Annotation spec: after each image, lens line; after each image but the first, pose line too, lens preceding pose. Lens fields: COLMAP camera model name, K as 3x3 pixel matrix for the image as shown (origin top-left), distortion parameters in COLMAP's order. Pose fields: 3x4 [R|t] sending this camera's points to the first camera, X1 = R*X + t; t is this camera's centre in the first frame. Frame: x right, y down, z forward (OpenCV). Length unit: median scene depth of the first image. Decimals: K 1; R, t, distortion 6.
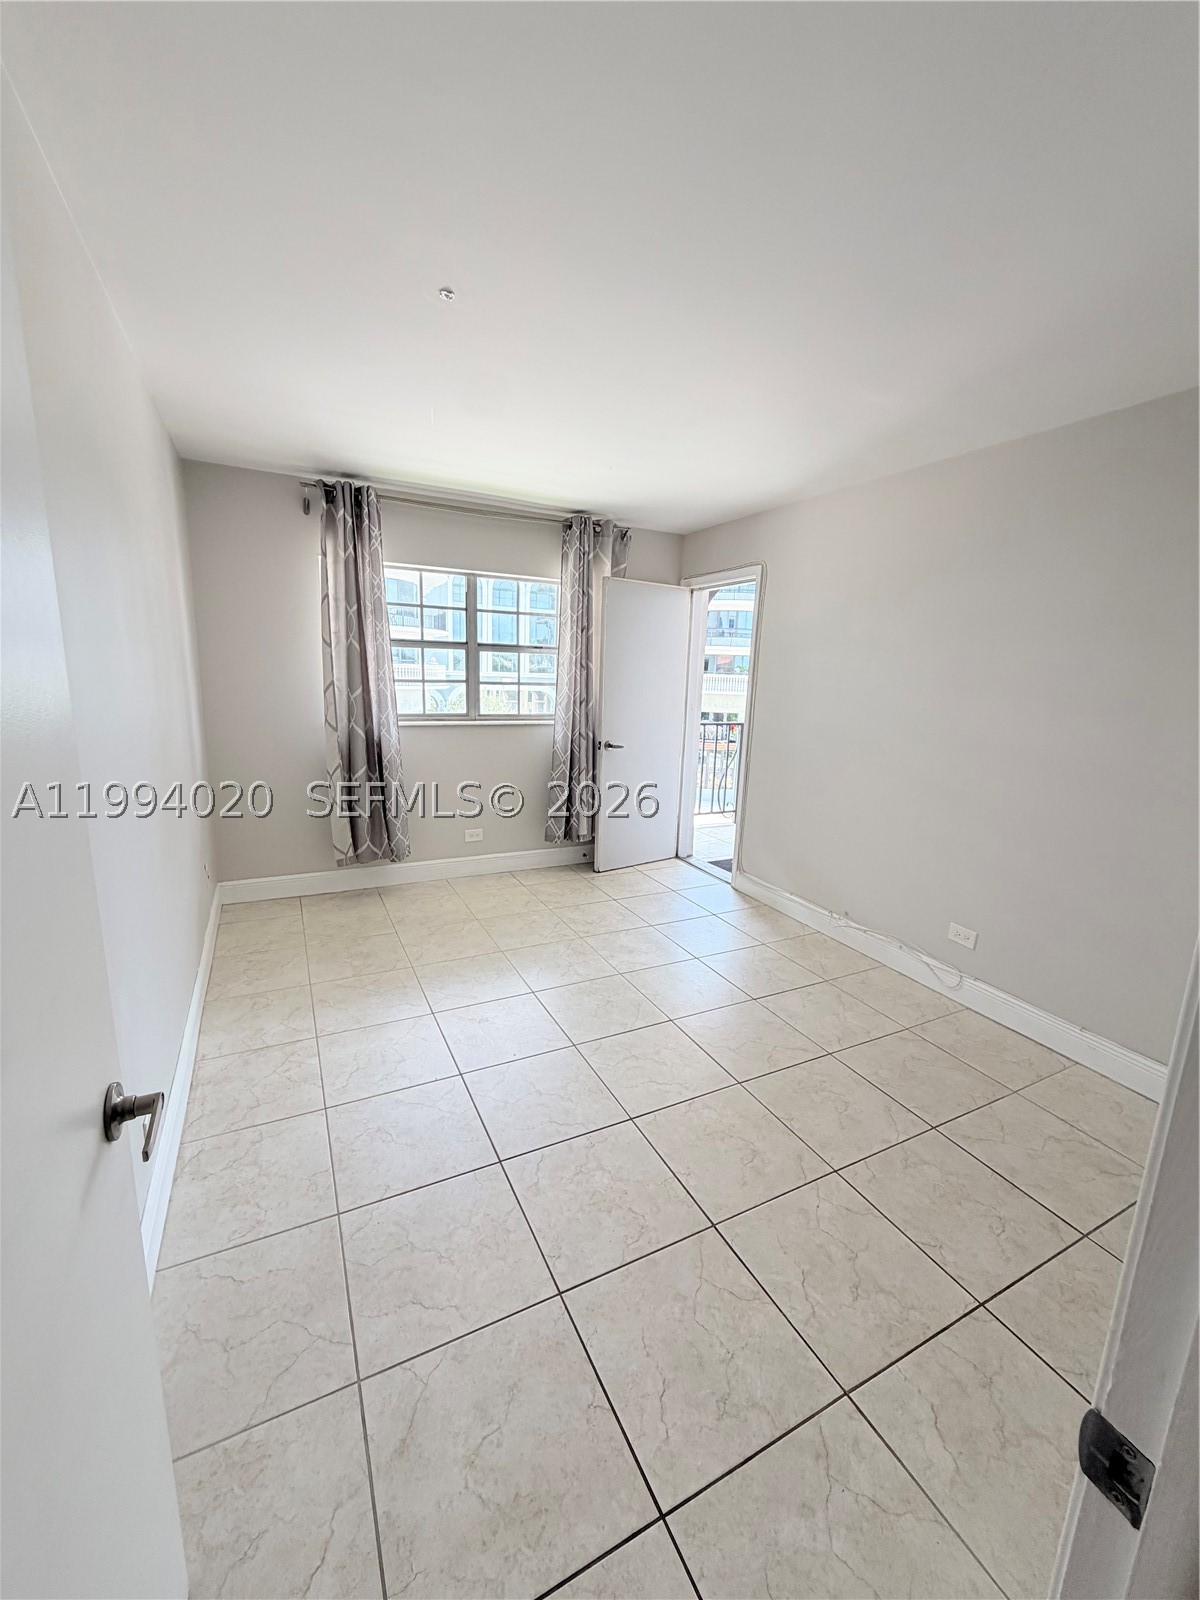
lens RADIAL K [[640.7, 0, 602.5], [0, 640.7, 796.2], [0, 0, 1]] dist [-0.000536, 0.000284]
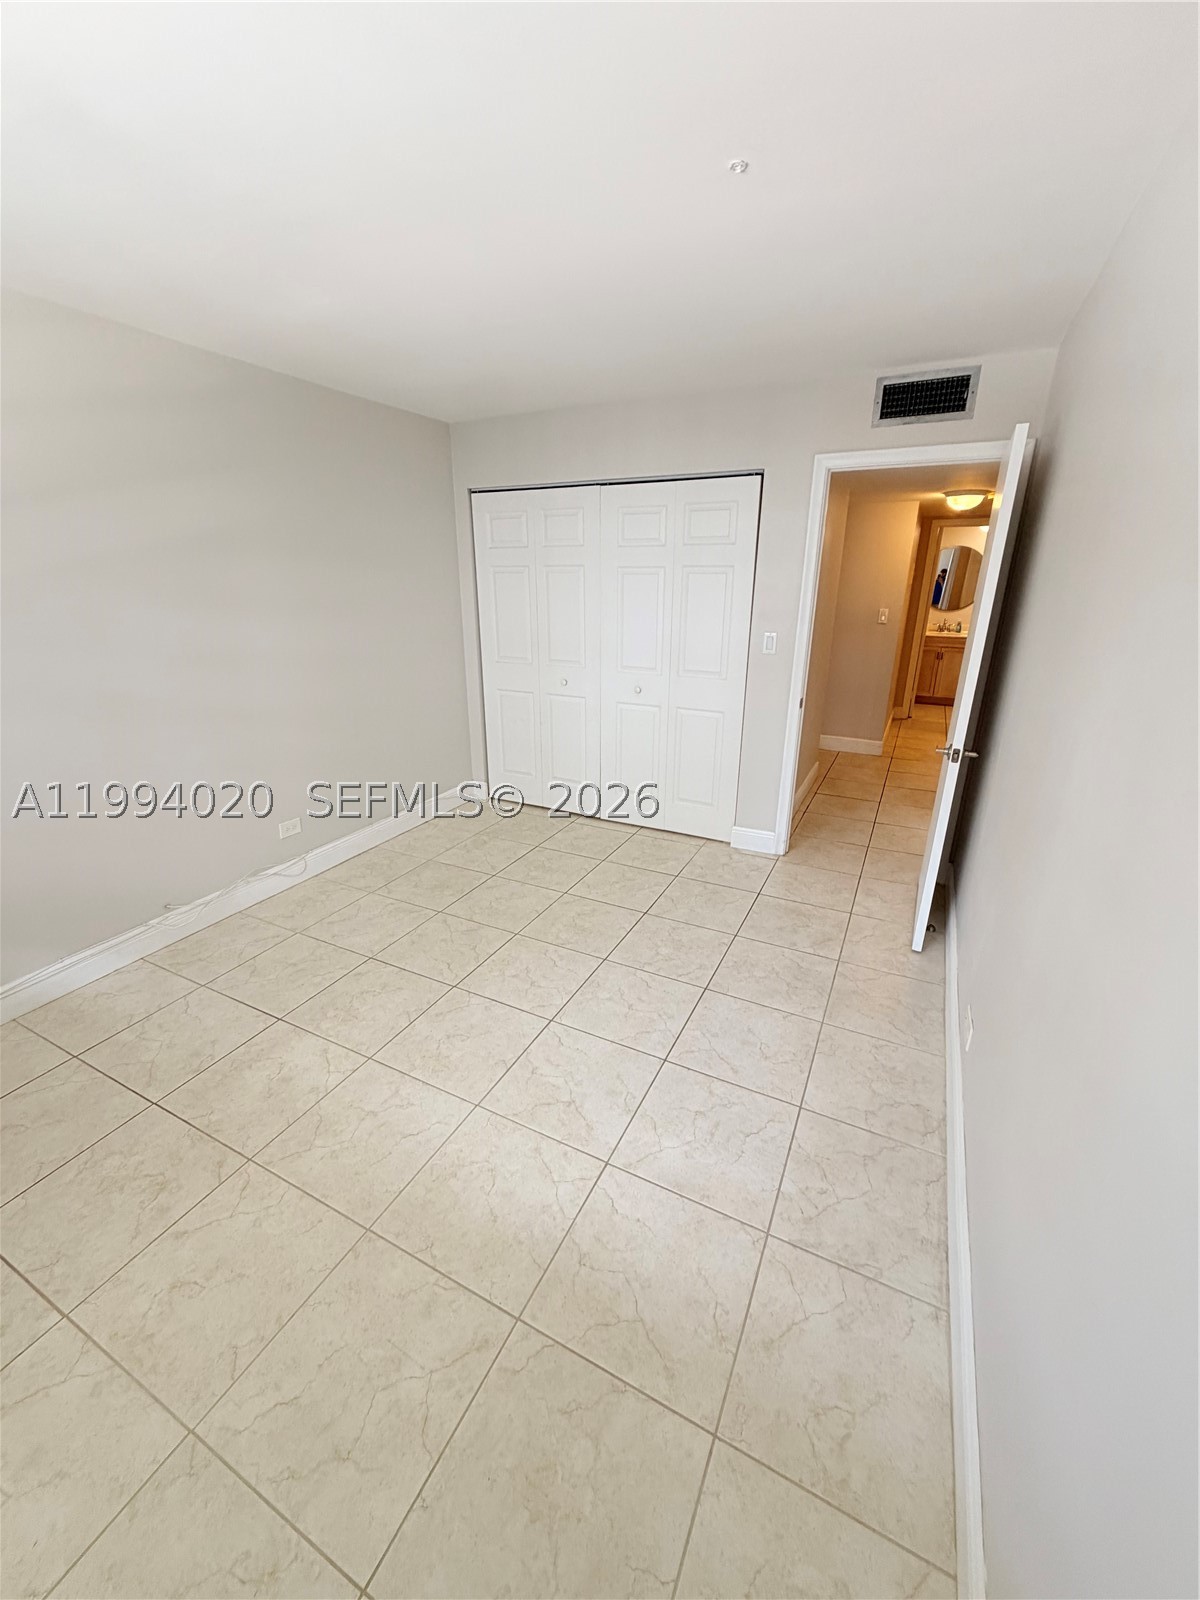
lens RADIAL K [[640.7, 0, 595.5], [0, 640.7, 798.0], [0, 0, 1]] dist [-0.000536, 0.000284]
pose [[-0.590019, -0.302823, 0.748449, -0.693775], [0.135876, 0.876536, 0.461761, -0.327999], [-0.795874, 0.374143, -0.476026, 1.280179]]
